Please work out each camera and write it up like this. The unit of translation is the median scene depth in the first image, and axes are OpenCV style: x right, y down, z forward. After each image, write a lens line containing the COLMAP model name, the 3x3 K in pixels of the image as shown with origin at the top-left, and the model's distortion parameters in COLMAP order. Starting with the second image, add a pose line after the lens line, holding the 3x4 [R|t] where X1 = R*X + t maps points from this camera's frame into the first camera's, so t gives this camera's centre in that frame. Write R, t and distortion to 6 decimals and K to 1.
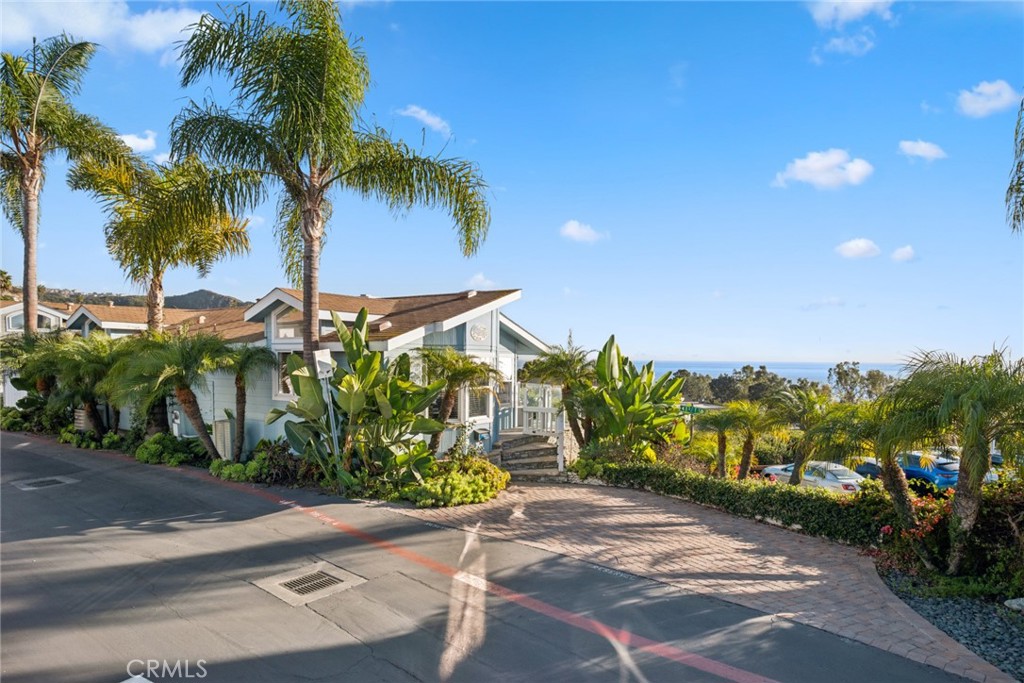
lens RADIAL K [[598.3, 0, 508.0], [0, 598.3, 348.9], [0, 0, 1]] dist [0.003207, 0.010295]
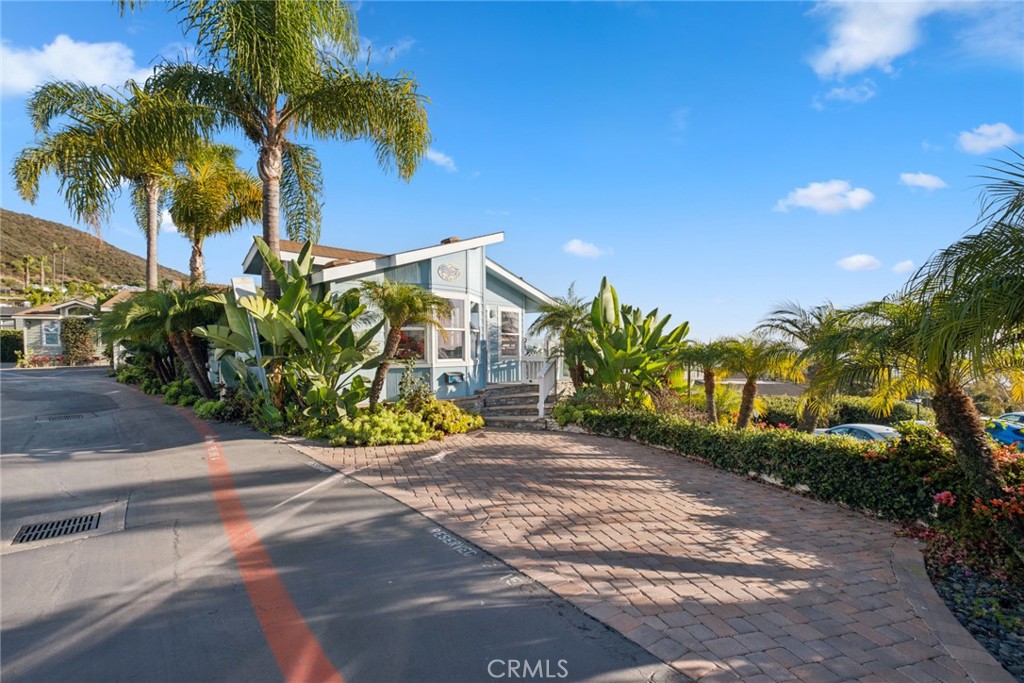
lens RADIAL K [[447.4, 0, 512.9], [0, 447.4, 342.2], [0, 0, 1]] dist [0.005260, -0.002196]
pose [[0.978259, -0.018456, -0.206562, 0.257504], [0.017393, 0.999824, -0.006963, 0.119109], [0.206654, 0.003219, 0.978409, 0.399274]]
